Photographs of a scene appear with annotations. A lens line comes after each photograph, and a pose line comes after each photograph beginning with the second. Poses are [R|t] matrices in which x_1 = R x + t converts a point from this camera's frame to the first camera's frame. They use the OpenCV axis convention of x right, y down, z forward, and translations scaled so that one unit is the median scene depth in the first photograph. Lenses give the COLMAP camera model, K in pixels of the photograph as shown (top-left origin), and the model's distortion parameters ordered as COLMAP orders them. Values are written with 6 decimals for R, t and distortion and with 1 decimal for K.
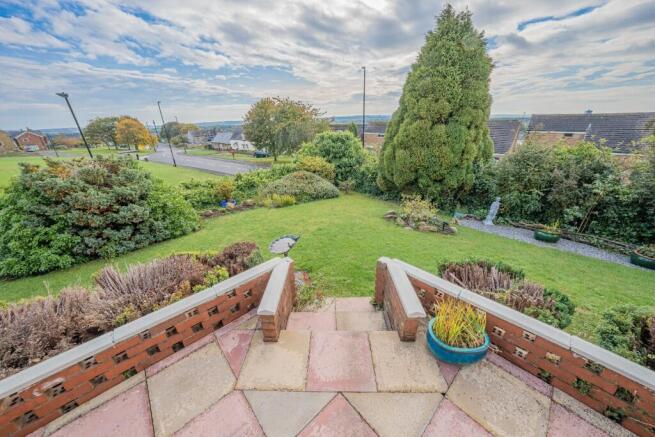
lens RADIAL K [[225.3, 0, 327.1], [0, 225.3, 216.9], [0, 0, 1]] dist [-0.031533, 0.005290]
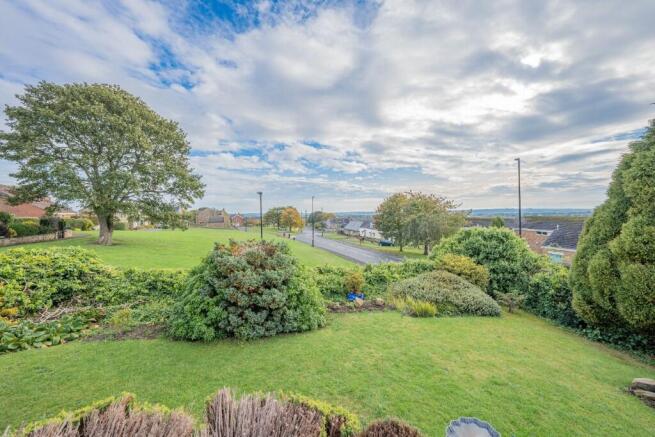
lens RADIAL K [[219.5, 0, 327.5], [0, 219.5, 218.5], [0, 0, 1]] dist [-0.028916, 0.004622]
pose [[0.866168, 0.029197, -0.498900, -0.083632], [-0.209826, 0.927286, -0.310023, -0.045136], [0.453571, 0.373214, 0.809311, 0.082360]]
